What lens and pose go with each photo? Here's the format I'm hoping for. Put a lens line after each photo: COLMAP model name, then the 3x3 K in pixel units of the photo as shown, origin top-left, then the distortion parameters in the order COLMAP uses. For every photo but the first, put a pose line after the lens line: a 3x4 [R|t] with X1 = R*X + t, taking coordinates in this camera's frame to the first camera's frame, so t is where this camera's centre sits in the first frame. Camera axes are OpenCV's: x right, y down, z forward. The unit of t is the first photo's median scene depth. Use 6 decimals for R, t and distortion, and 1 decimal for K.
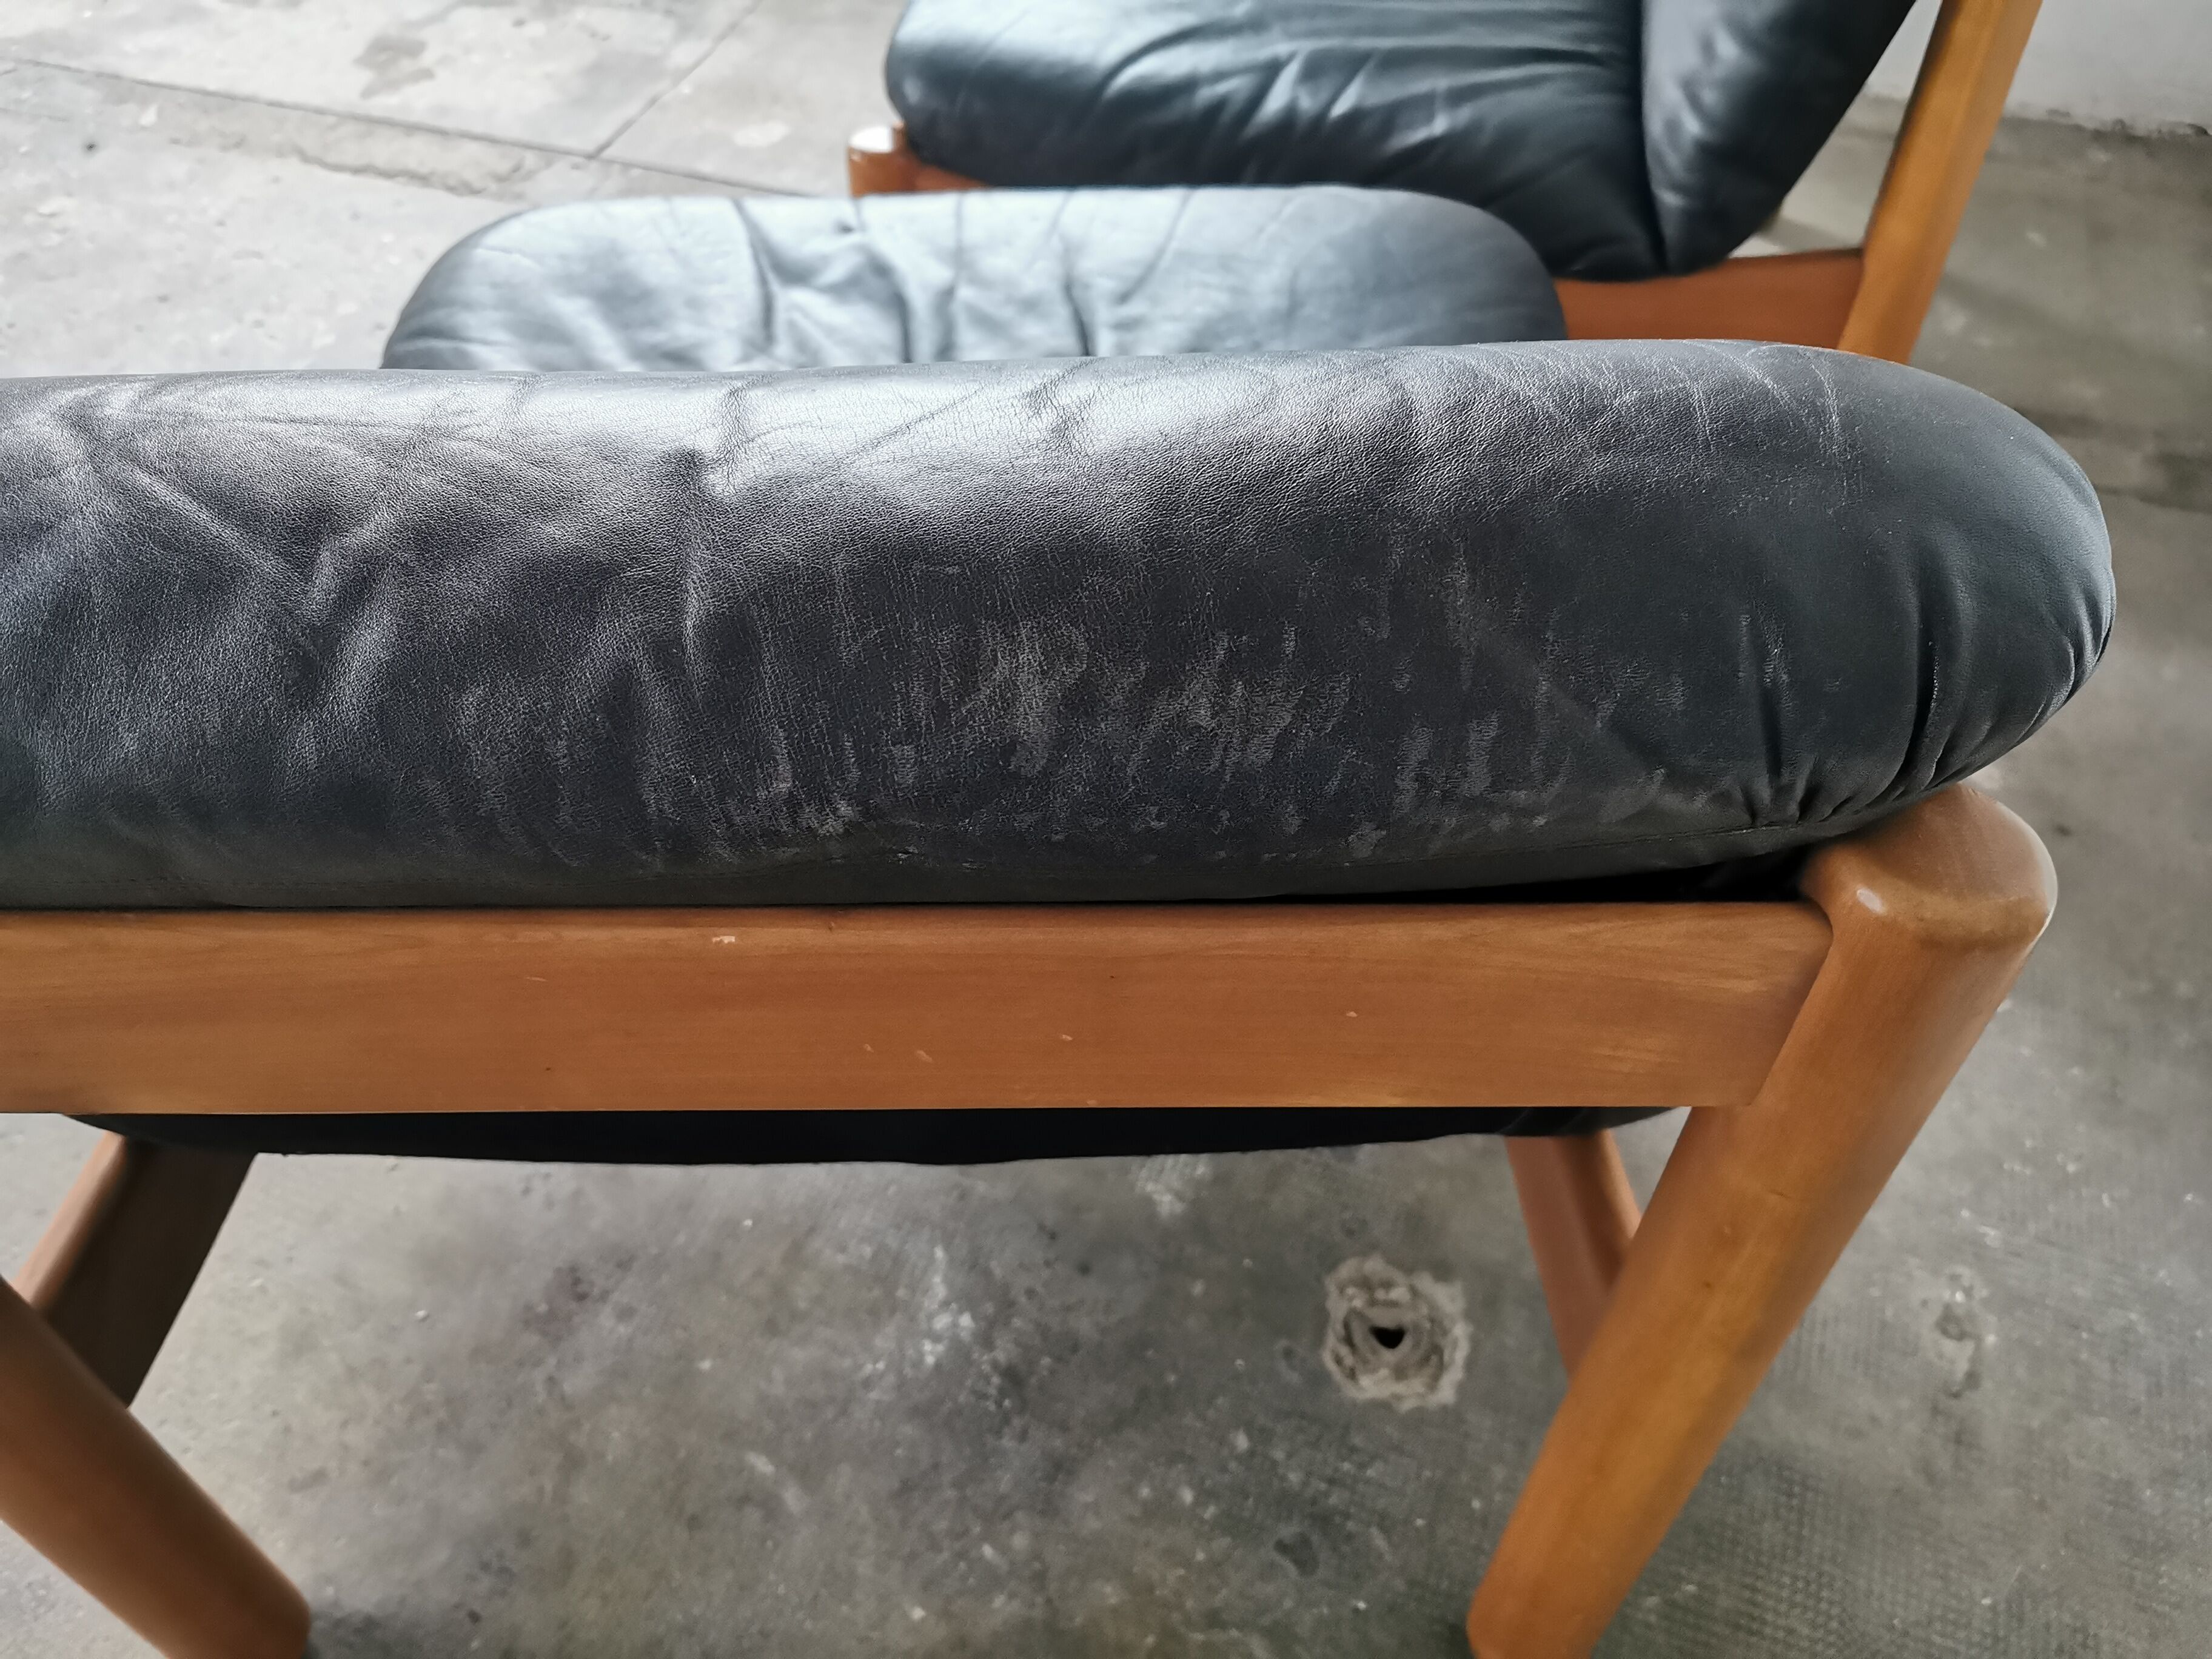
lens RADIAL K [[1719.9, 0, 1115.8], [0, 1719.9, 840.5], [0, 0, 1]] dist [0.054037, -0.104857]
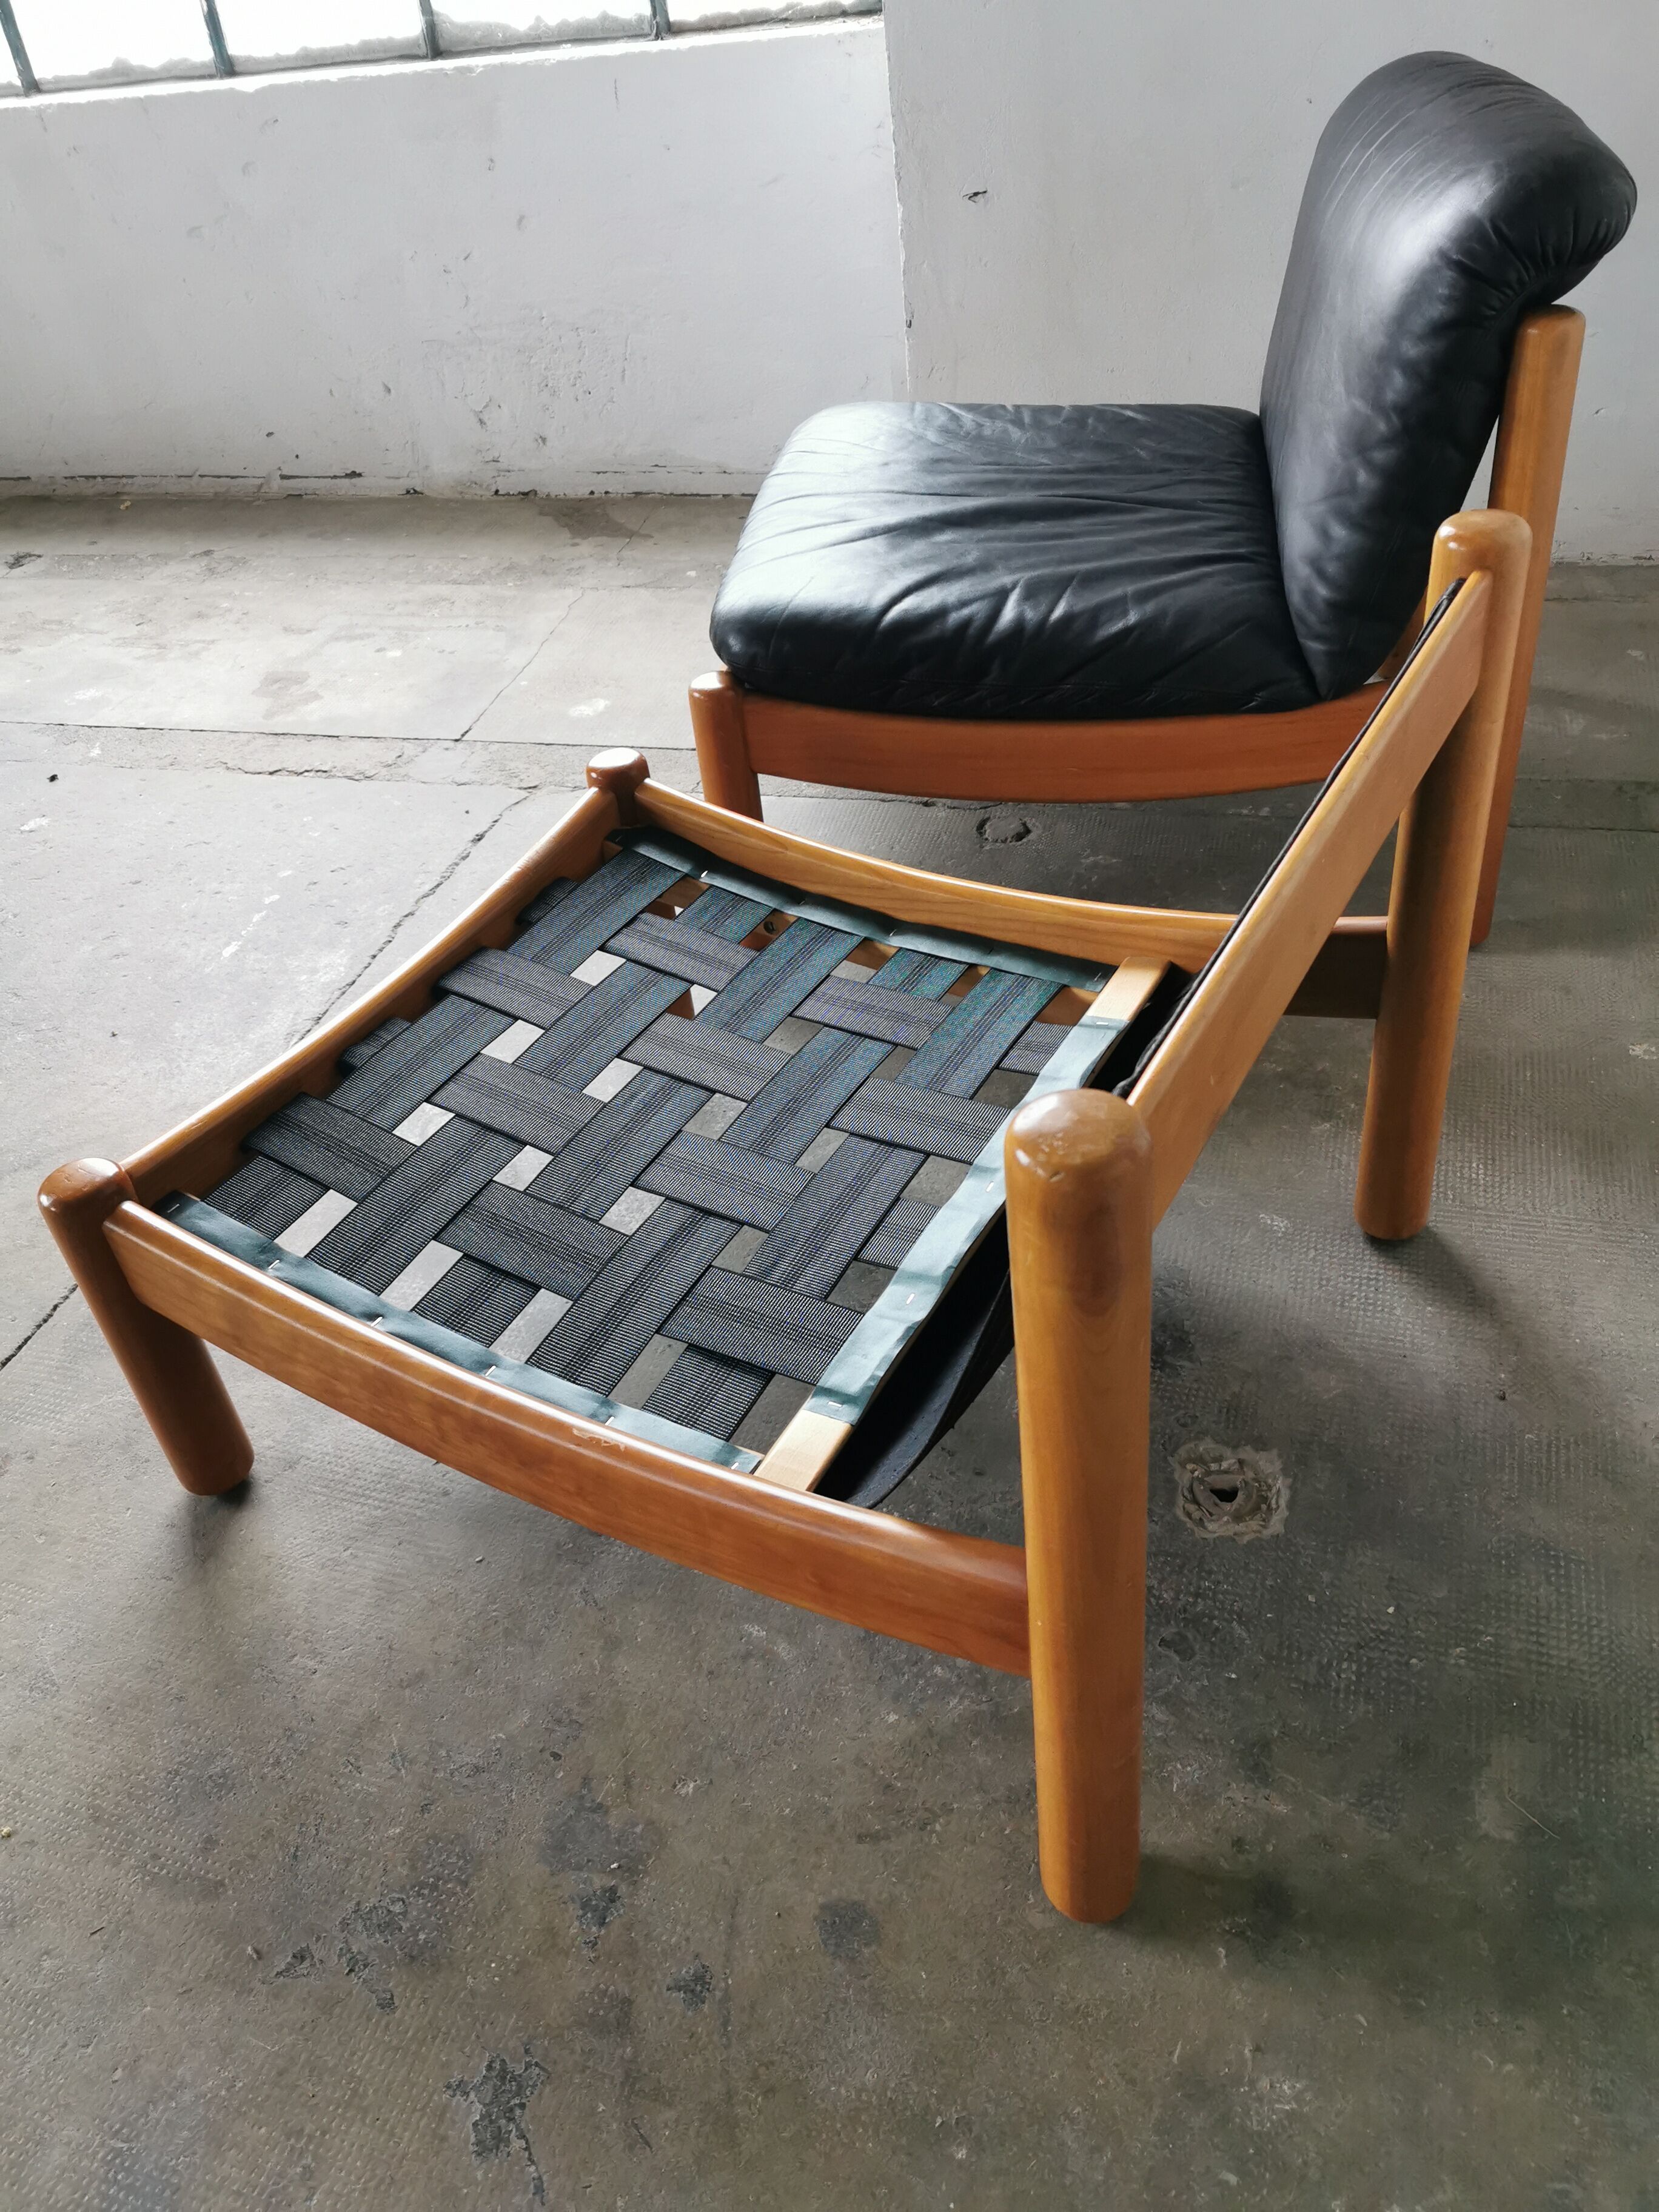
lens RADIAL K [[1704.8, 0, 824.8], [0, 1704.8, 1114.2], [0, 0, 1]] dist [0.080199, -0.120811]
pose [[0.992899, -0.115820, -0.027150, -0.070619], [0.109991, 0.980752, -0.161331, 0.186602], [0.045313, 0.157199, 0.986527, -0.317976]]
